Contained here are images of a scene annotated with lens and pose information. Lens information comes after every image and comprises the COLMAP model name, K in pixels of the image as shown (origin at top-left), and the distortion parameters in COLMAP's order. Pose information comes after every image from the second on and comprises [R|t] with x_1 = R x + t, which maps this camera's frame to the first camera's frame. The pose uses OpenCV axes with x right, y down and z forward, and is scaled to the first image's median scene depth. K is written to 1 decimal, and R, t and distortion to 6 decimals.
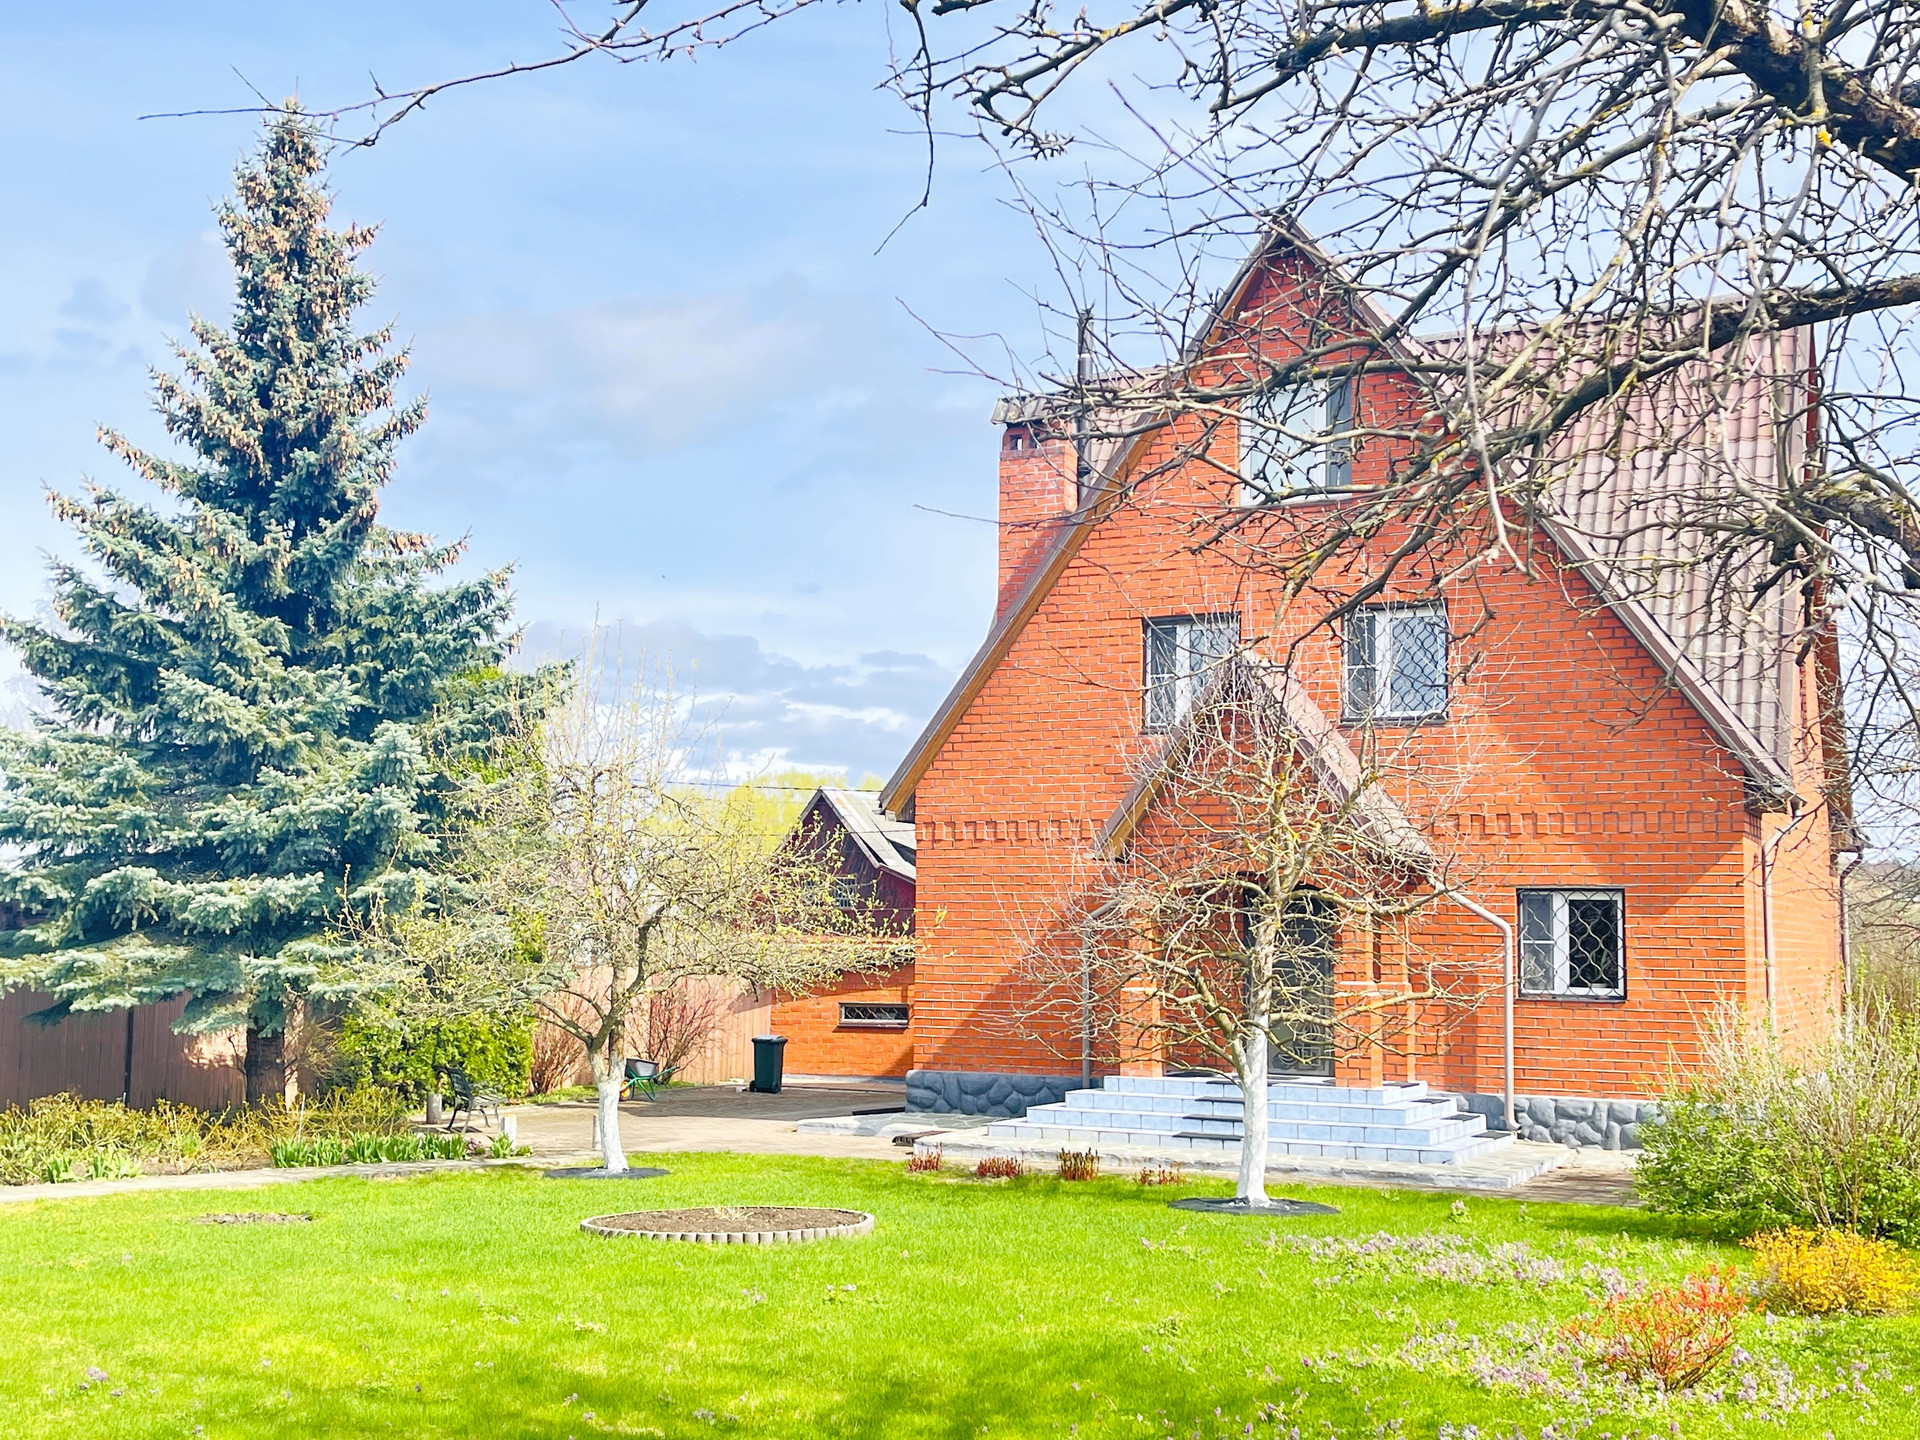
lens RADIAL K [[2172.2, 0, 967.0], [0, 2172.2, 721.8], [0, 0, 1]] dist [0.041490, 0.000000]
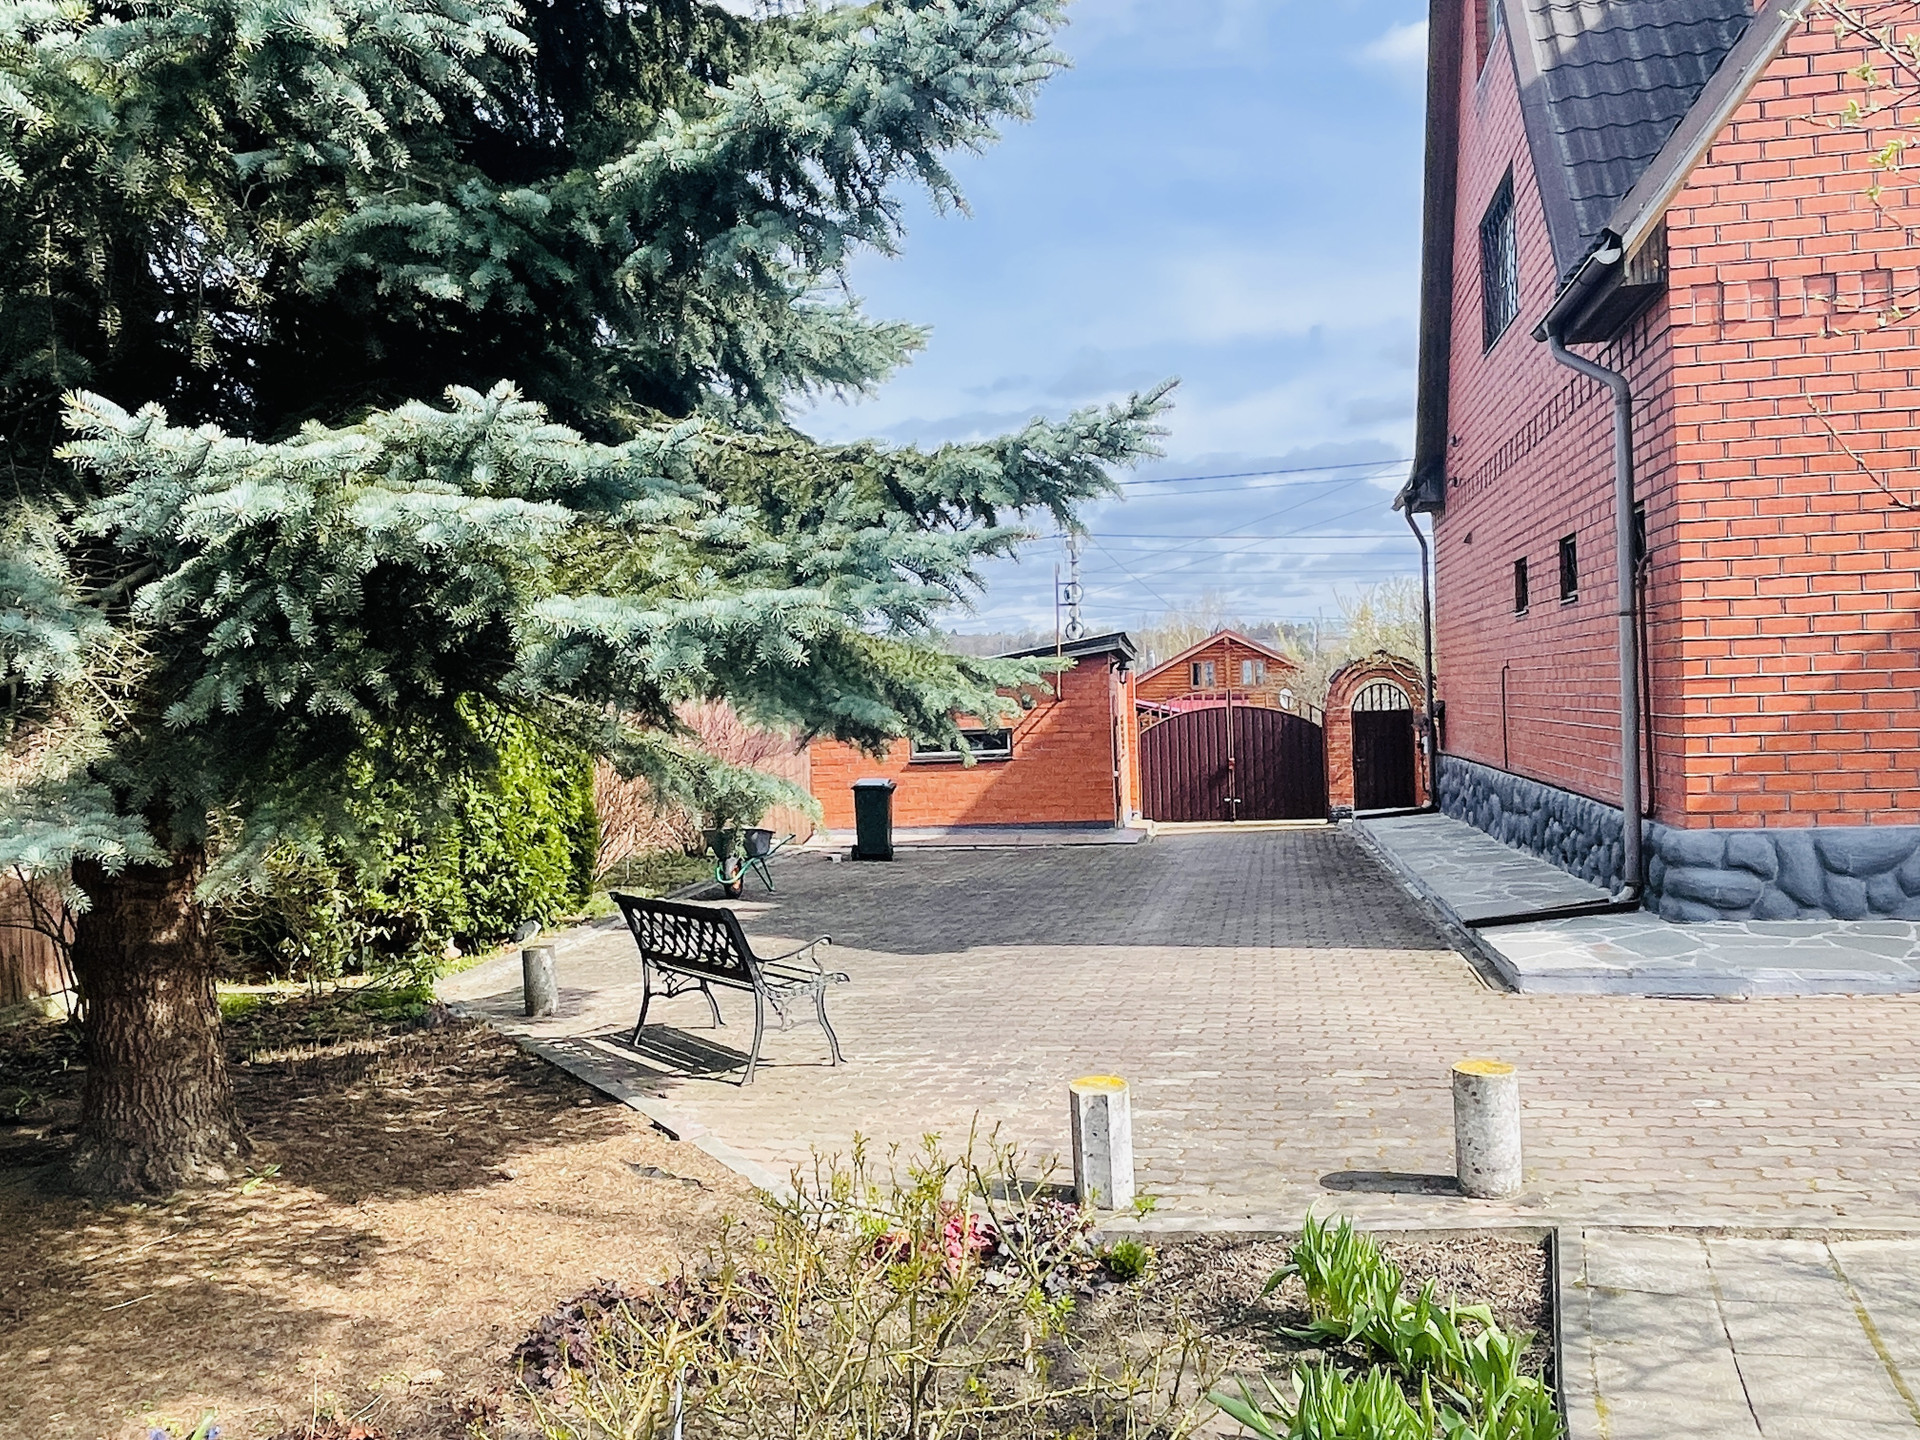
lens RADIAL K [[1451.0, 0, 961.1], [0, 1451.0, 722.2], [0, 0, 1]] dist [0.042011, -0.047163]
pose [[0.965178, -0.048828, 0.256995, -0.280729], [0.019616, 0.993169, 0.115026, 0.110967], [-0.260856, -0.105979, 0.959543, 0.834764]]
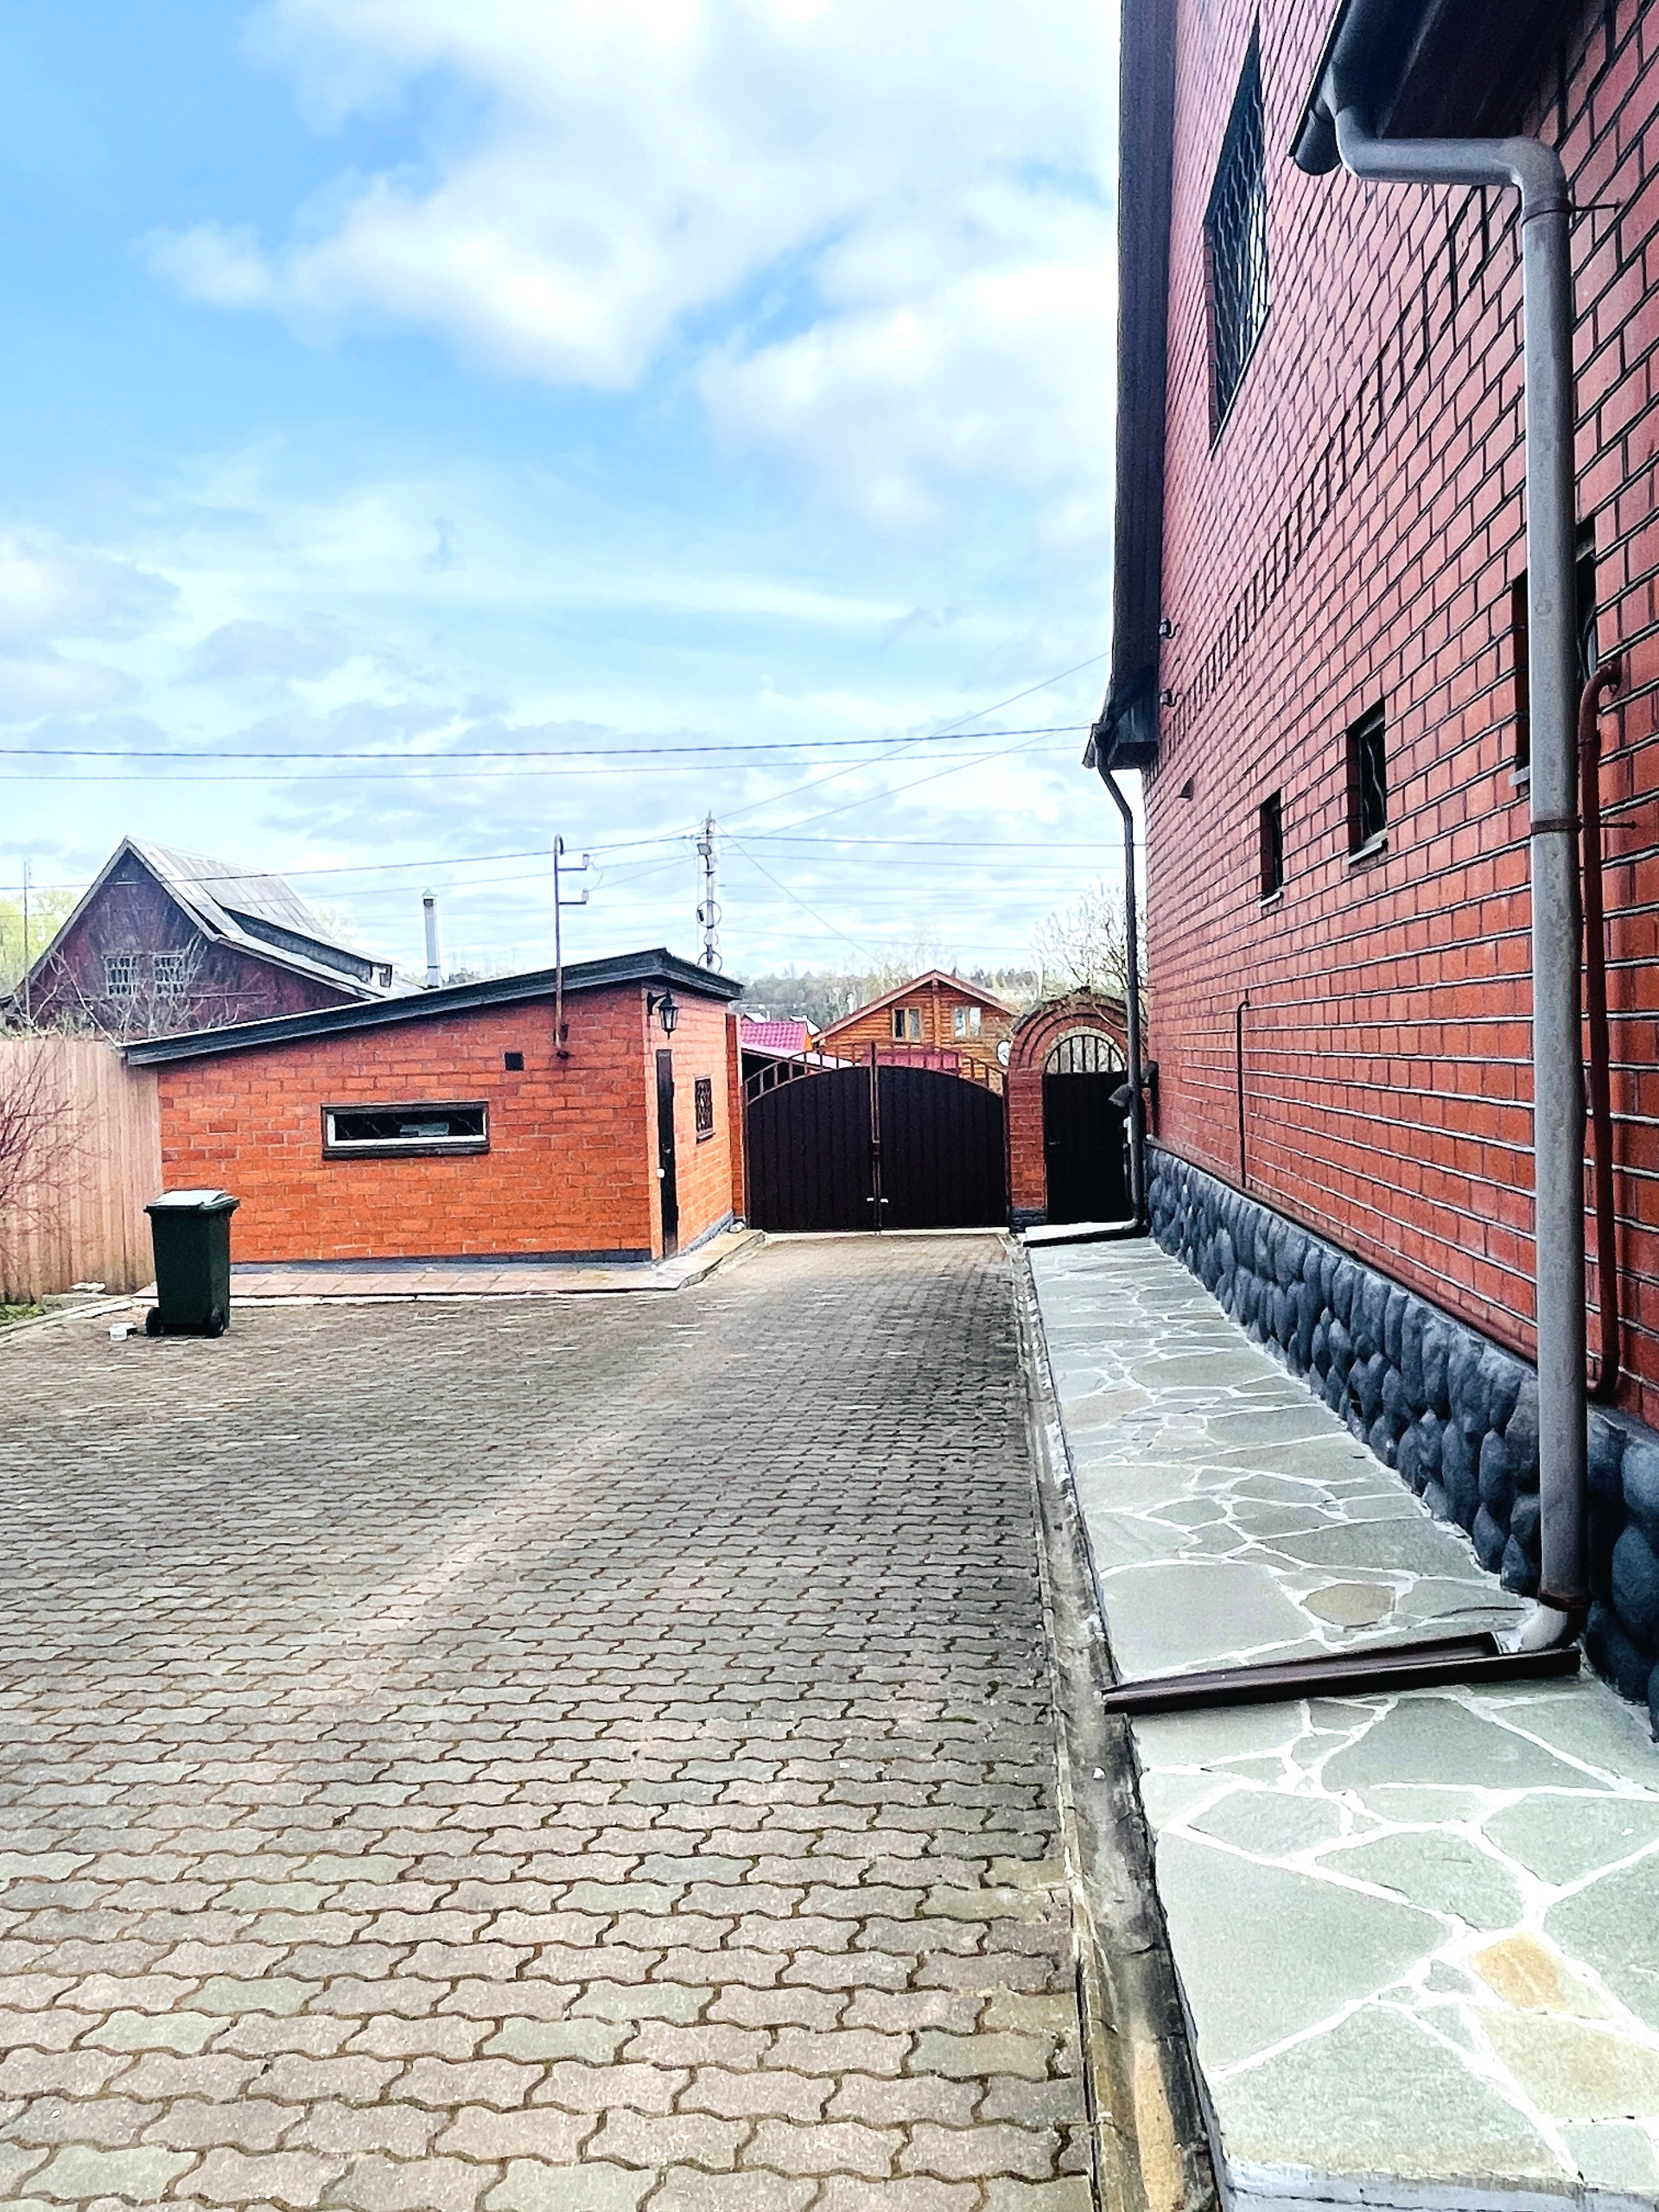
lens RADIAL K [[1644.6, 0, 875.4], [0, 1644.6, 1093.3], [0, 0, 1]] dist [0.005419, -0.016877]
pose [[0.924658, -0.047975, 0.377764, -0.135044], [0.000208, 0.992095, 0.125486, 0.134238], [-0.380798, -0.115953, 0.917359, 1.032703]]
